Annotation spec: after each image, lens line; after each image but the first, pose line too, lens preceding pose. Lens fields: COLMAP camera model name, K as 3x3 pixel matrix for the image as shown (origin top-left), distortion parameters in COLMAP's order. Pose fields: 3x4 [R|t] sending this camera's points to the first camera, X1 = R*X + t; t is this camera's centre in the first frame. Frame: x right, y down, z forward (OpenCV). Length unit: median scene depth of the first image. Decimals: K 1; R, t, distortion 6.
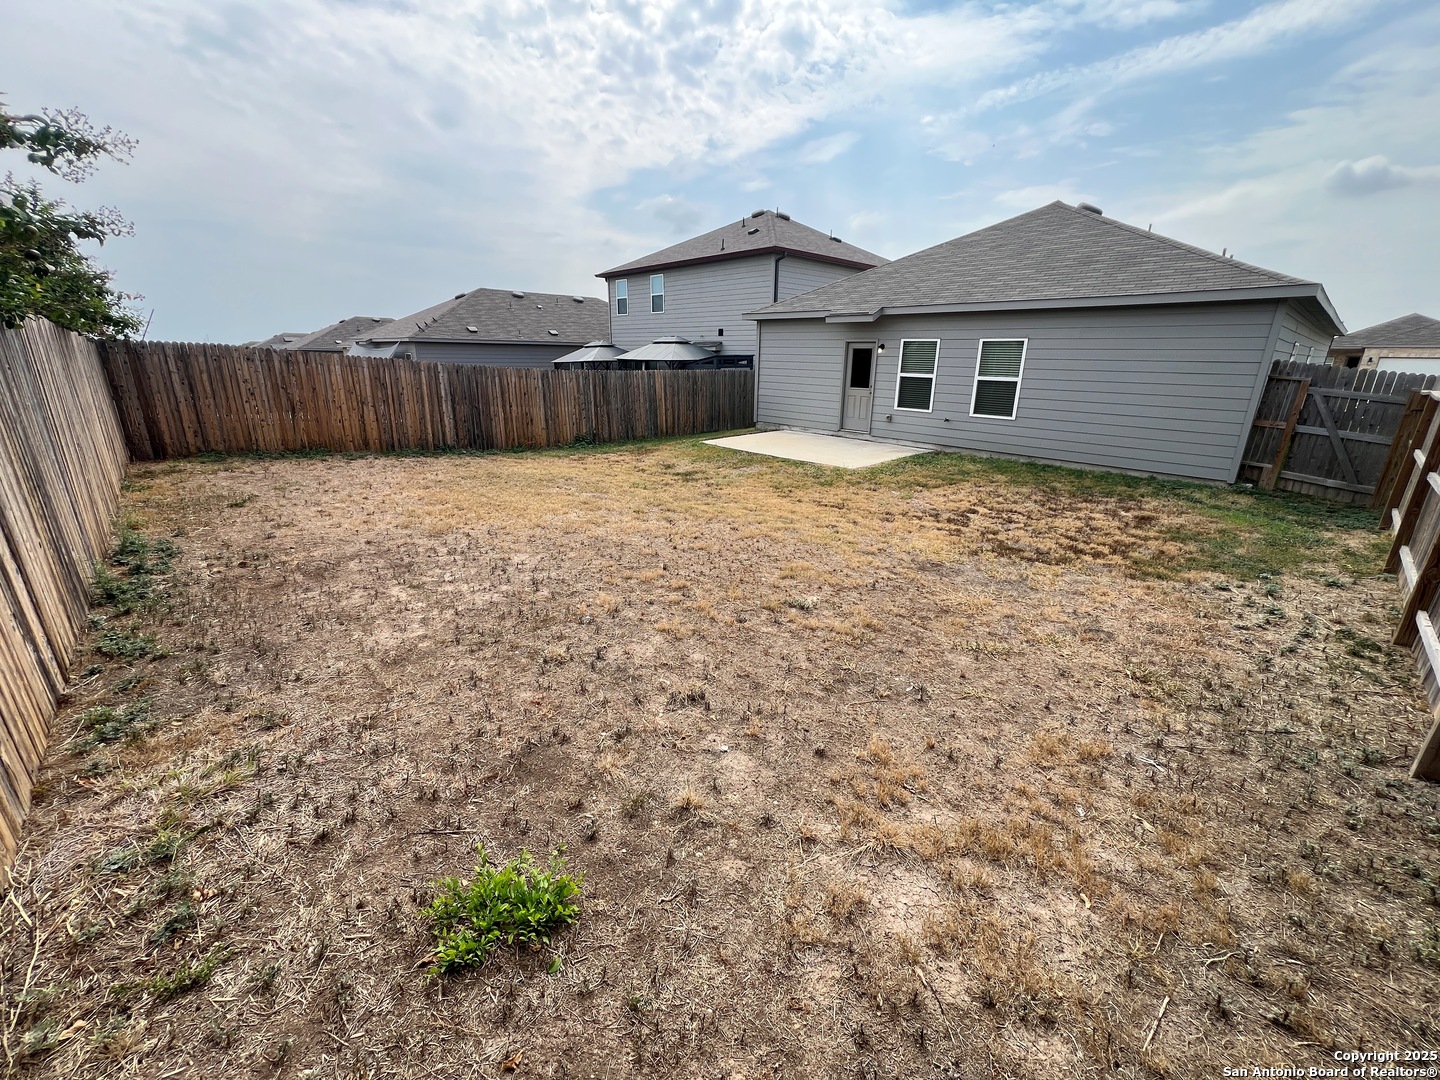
lens RADIAL K [[575.2, 0, 722.8], [0, 575.2, 543.7], [0, 0, 1]] dist [-0.000325, 0.000216]
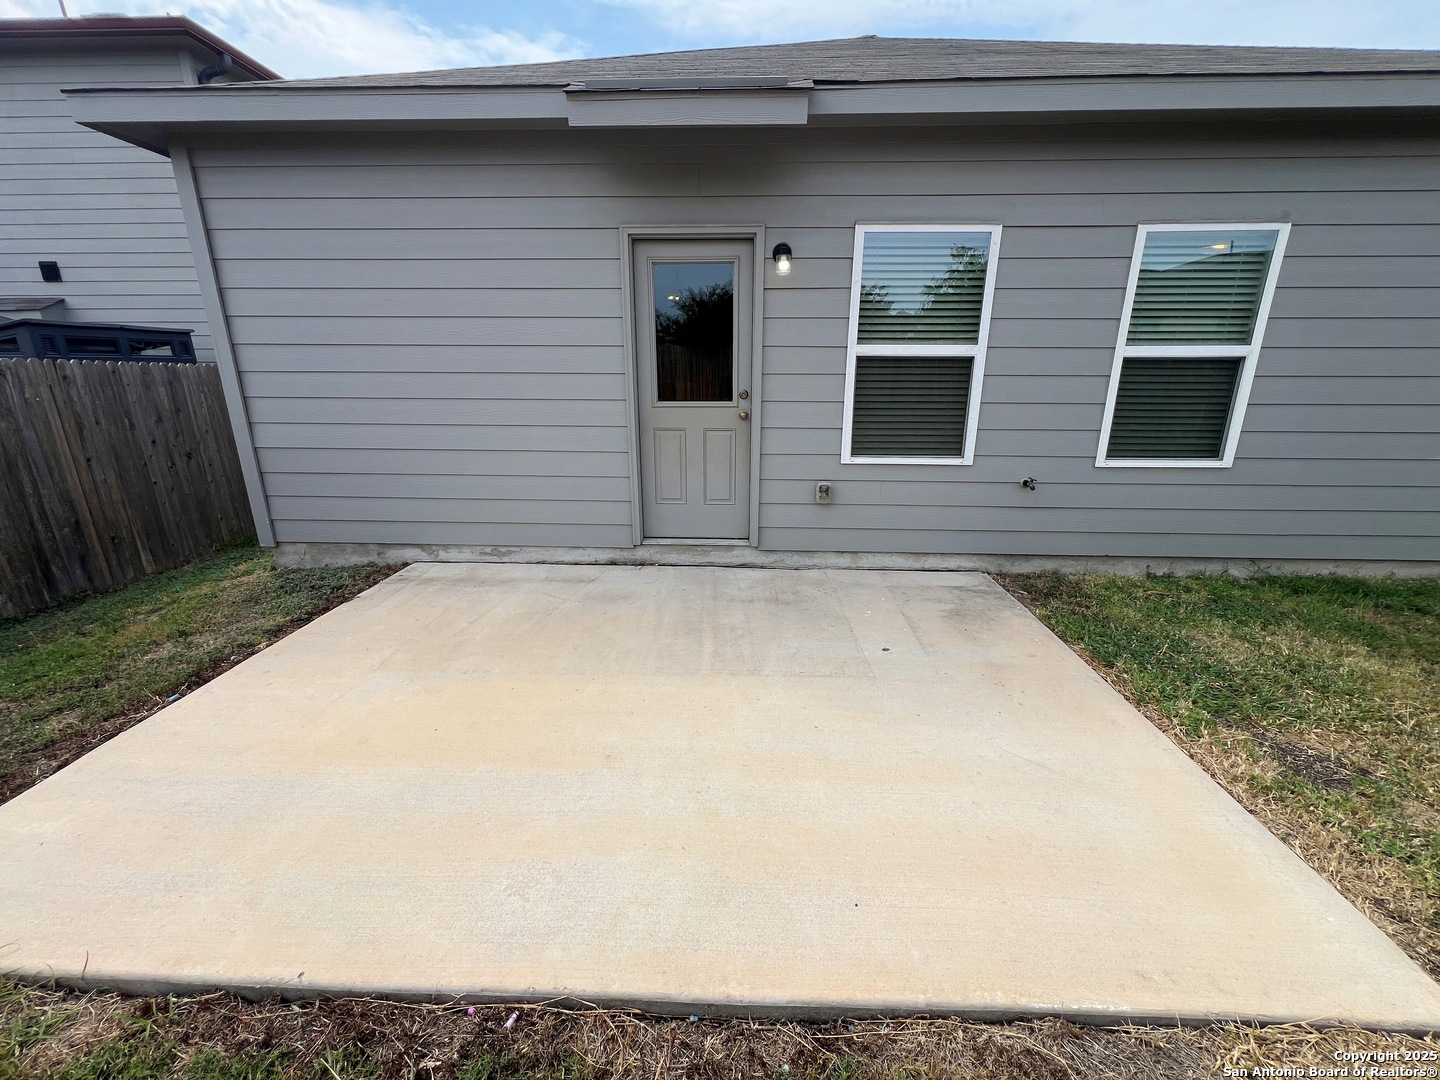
lens RADIAL K [[575.2, 0, 731.0], [0, 575.2, 546.2], [0, 0, 1]] dist [-0.000325, 0.000216]
pose [[0.712562, -0.211801, 0.668876, 0.039112], [0.226931, 0.971677, 0.065931, -0.227315], [-0.663896, 0.104809, 0.740444, 0.825711]]
